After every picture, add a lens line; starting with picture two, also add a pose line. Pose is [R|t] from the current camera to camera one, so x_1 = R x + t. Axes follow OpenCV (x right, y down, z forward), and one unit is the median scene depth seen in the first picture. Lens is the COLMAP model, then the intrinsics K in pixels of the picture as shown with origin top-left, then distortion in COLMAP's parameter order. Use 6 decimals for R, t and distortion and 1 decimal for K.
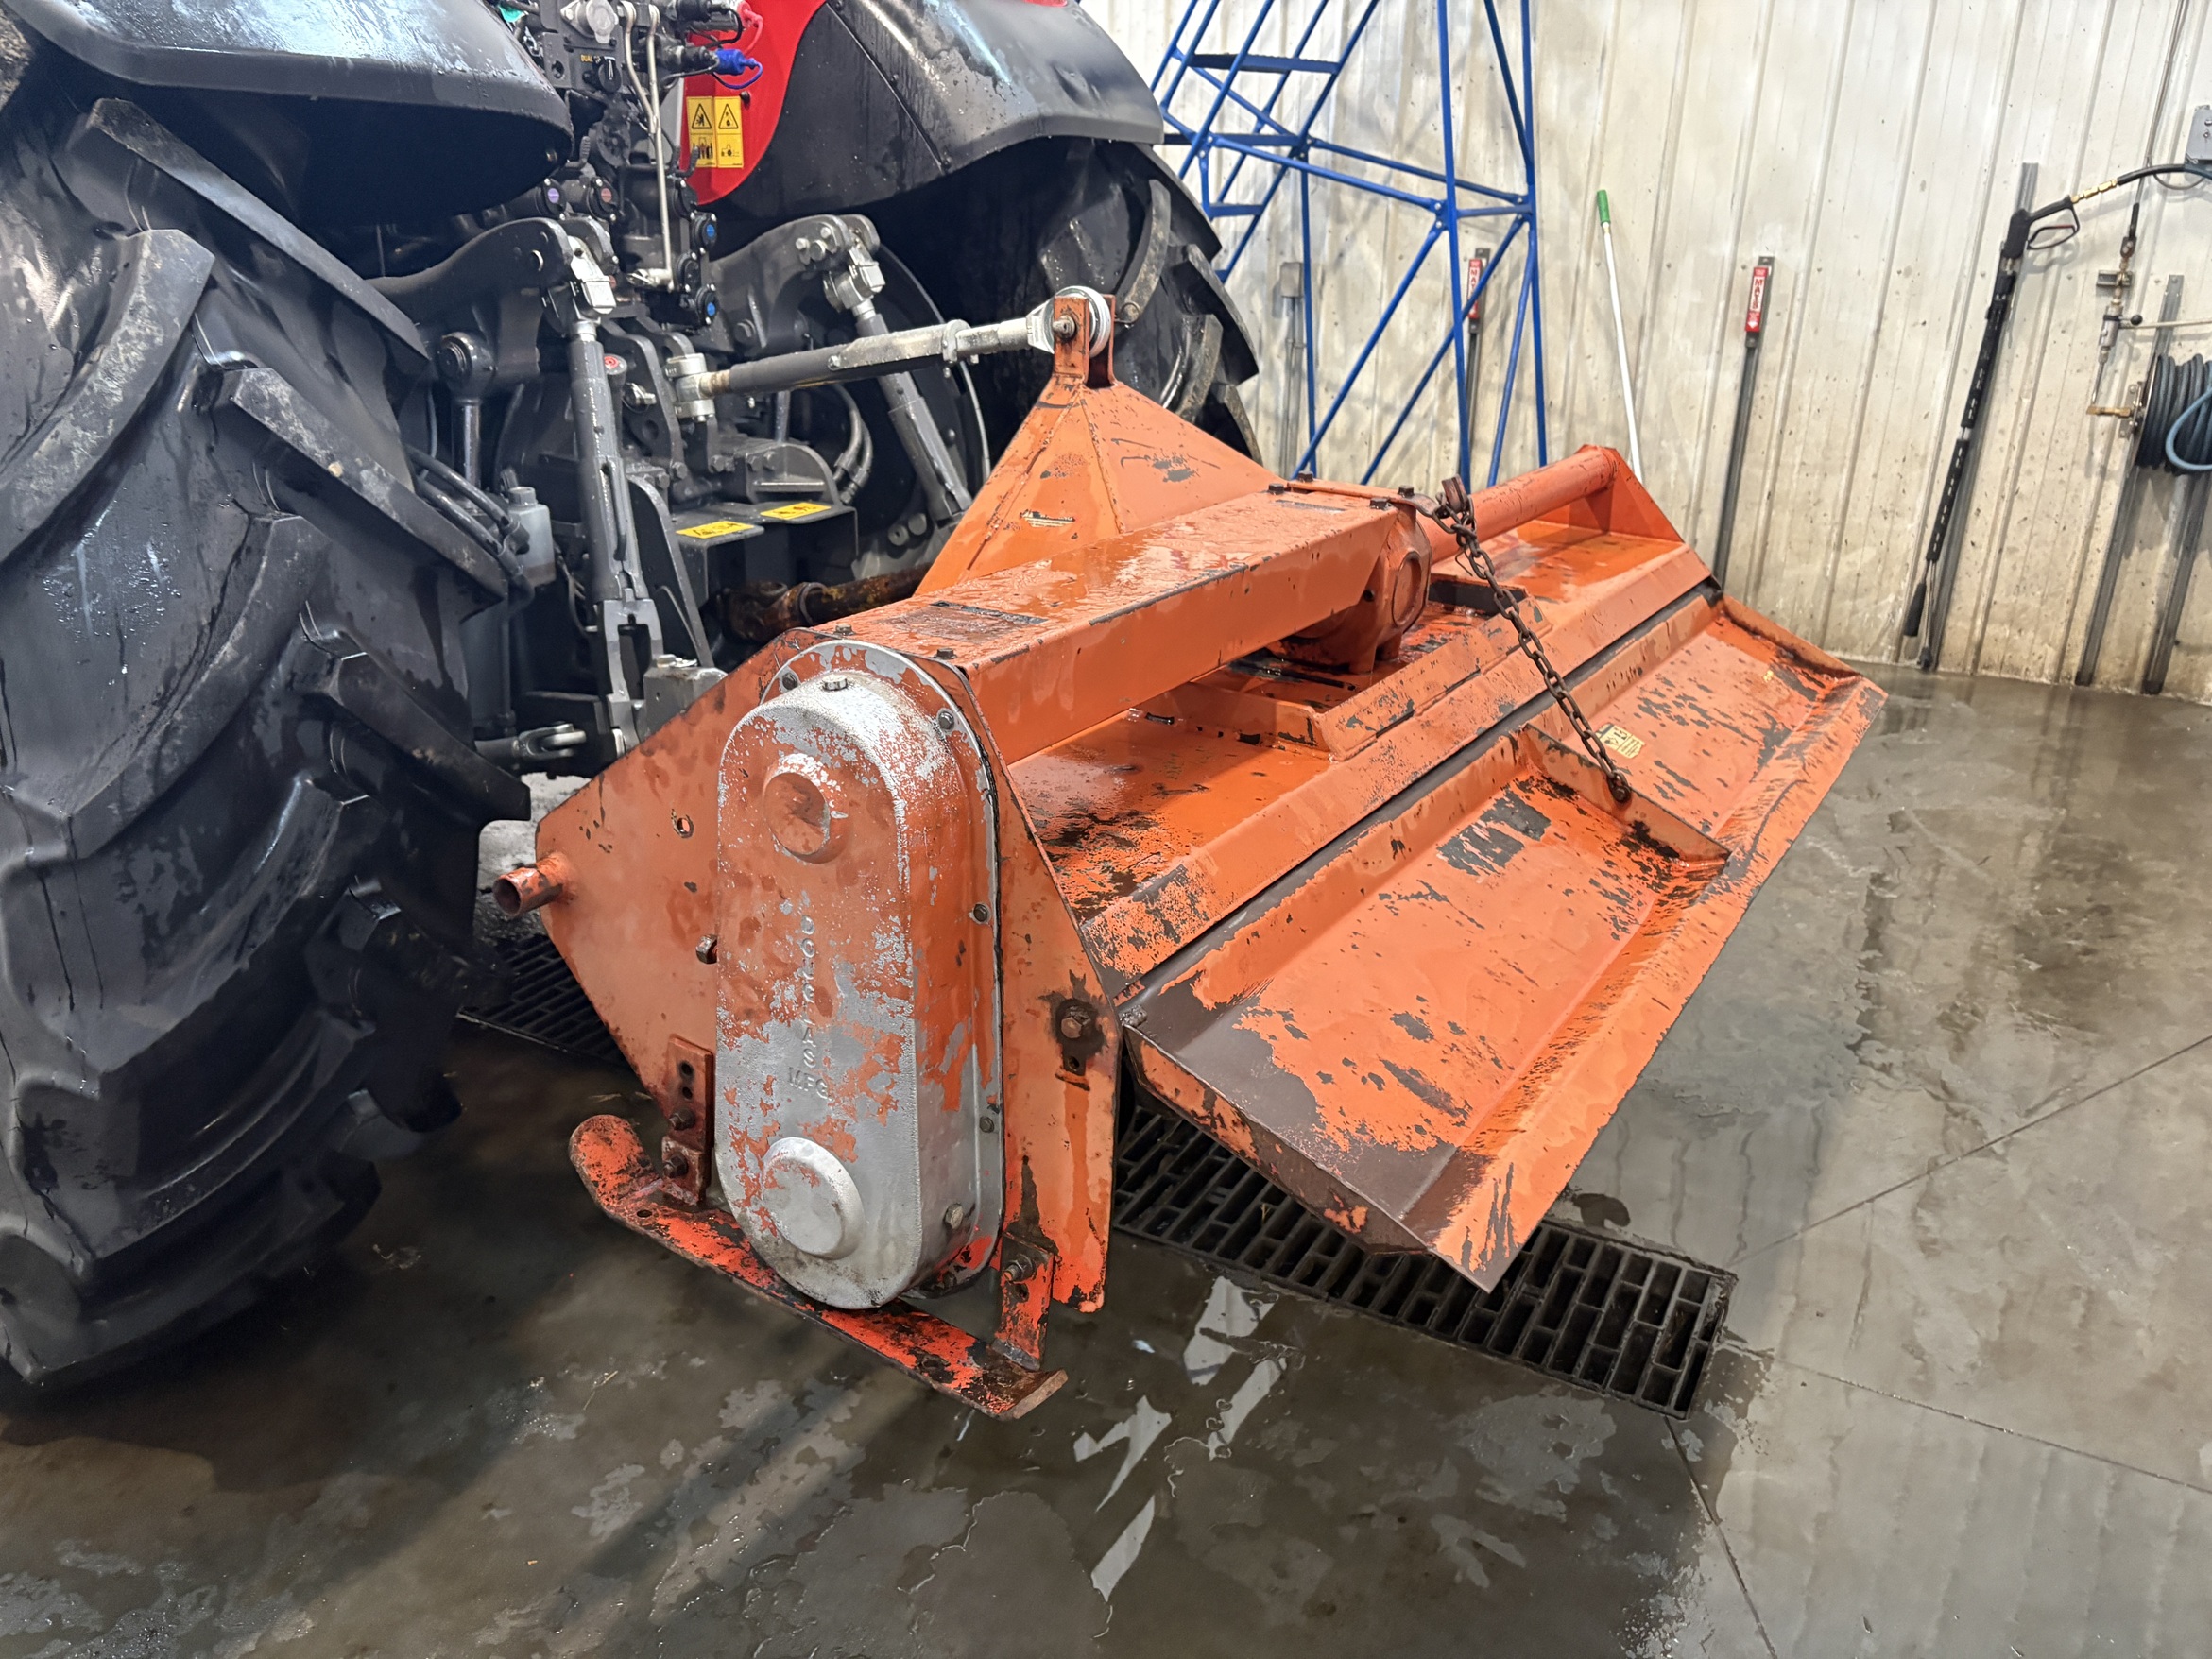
lens RADIAL K [[1678.6, 0, 1099.1], [0, 1678.6, 822.1], [0, 0, 1]] dist [0.031087, -0.027150]
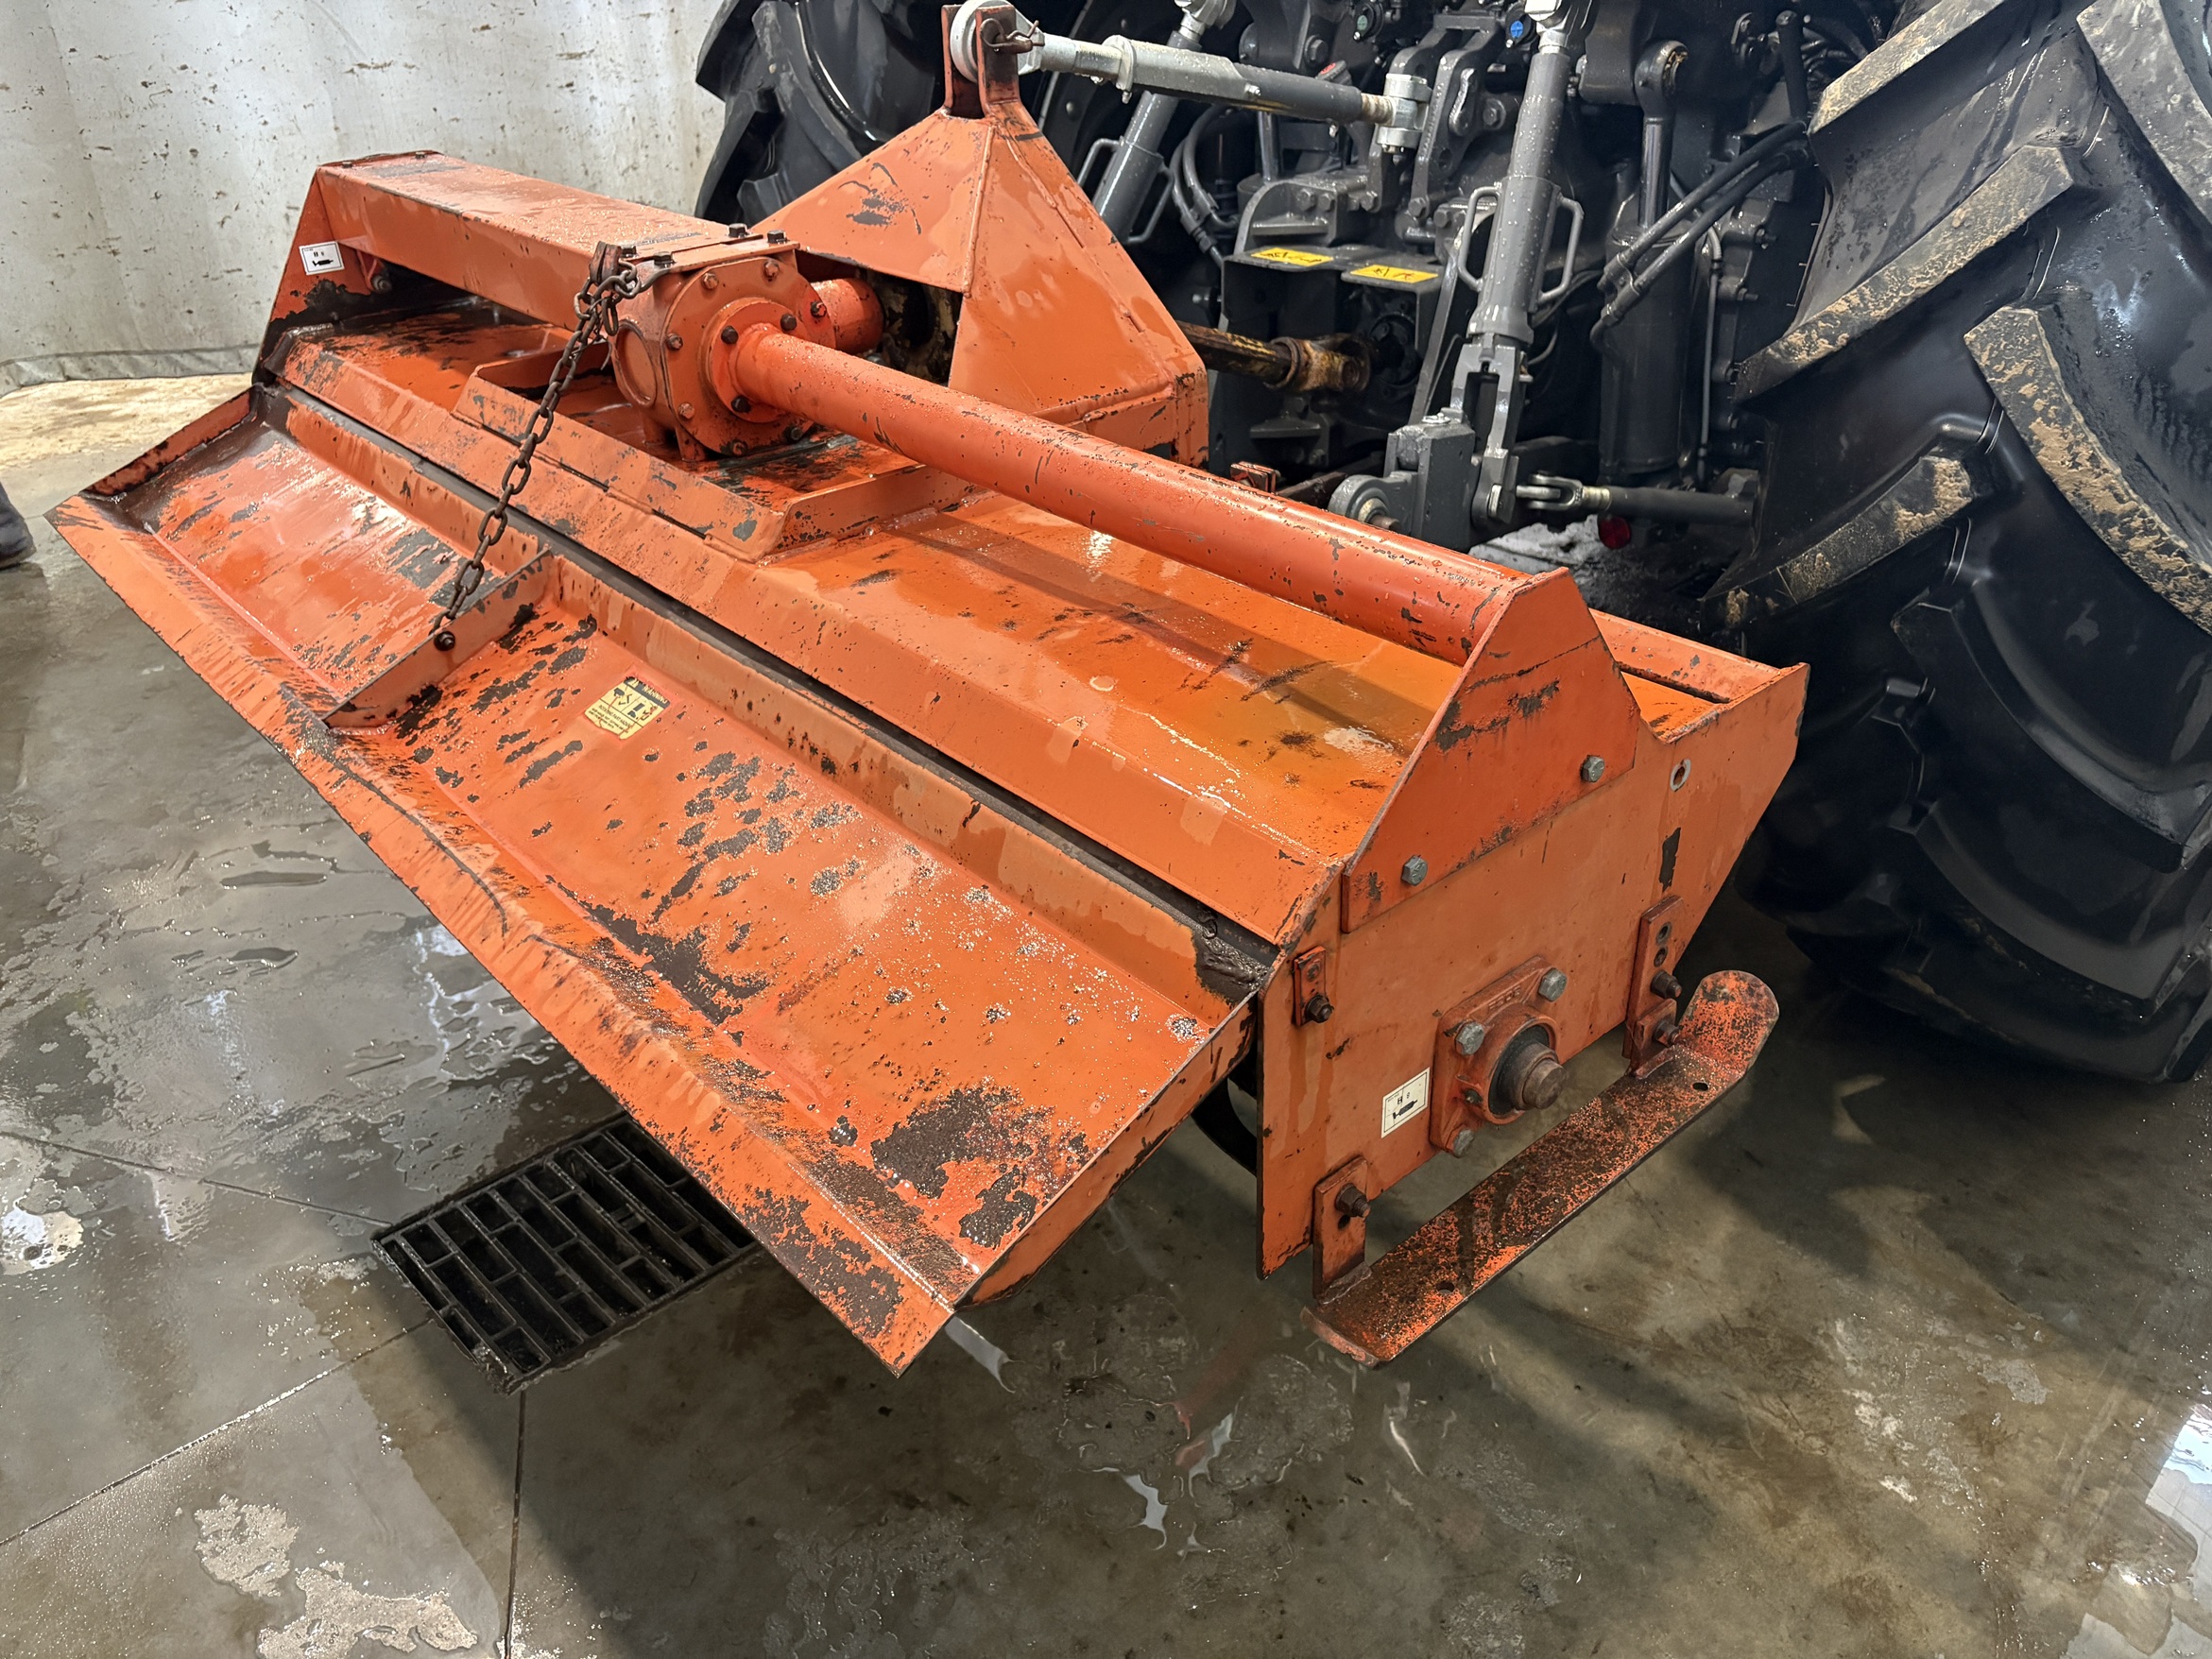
lens RADIAL K [[1678.6, 0, 1099.9], [0, 1678.6, 828.7], [0, 0, 1]] dist [0.031087, -0.027150]
pose [[-0.293062, 0.461141, -0.837535, 1.227807], [-0.326407, 0.775110, 0.540983, -0.646809], [0.898651, 0.431918, -0.076636, 1.782049]]
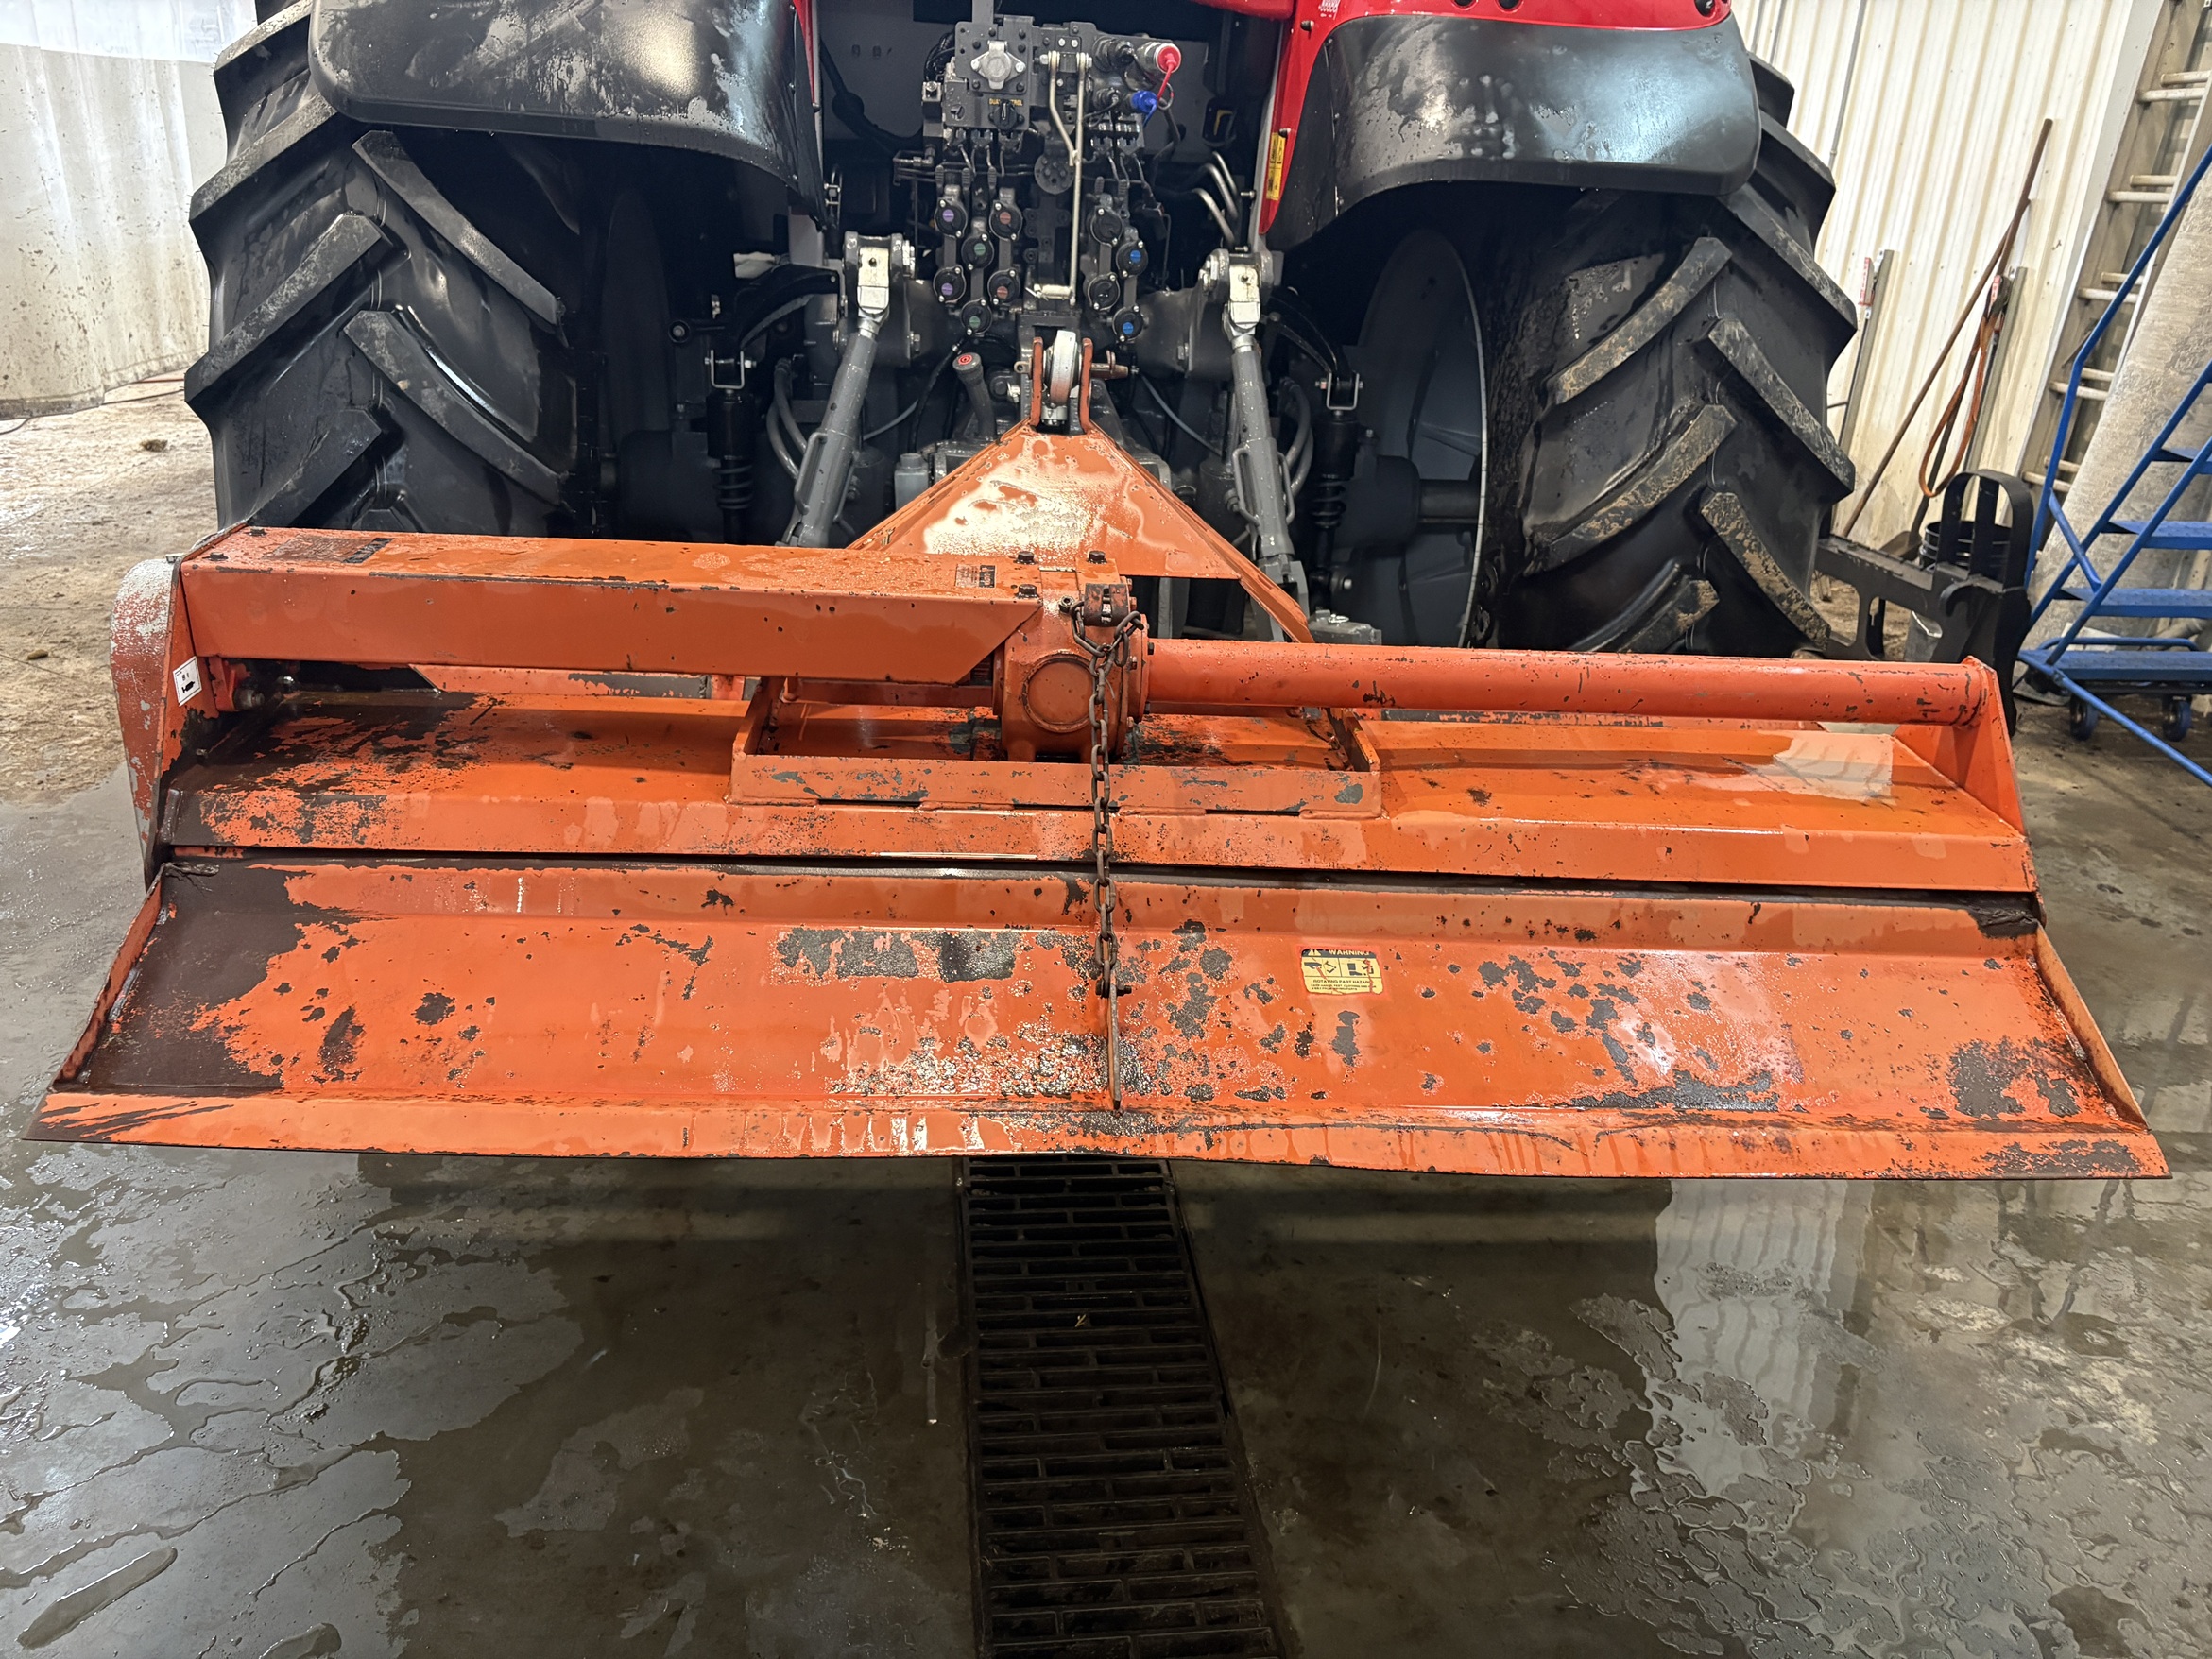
lens RADIAL K [[1678.6, 0, 1102.5], [0, 1678.6, 829.7], [0, 0, 1]] dist [0.031087, -0.027150]
pose [[0.583143, 0.326060, -0.744063, 1.142670], [-0.326054, 0.932847, 0.153250, -0.276269], [0.744065, 0.153238, 0.650296, 0.567417]]
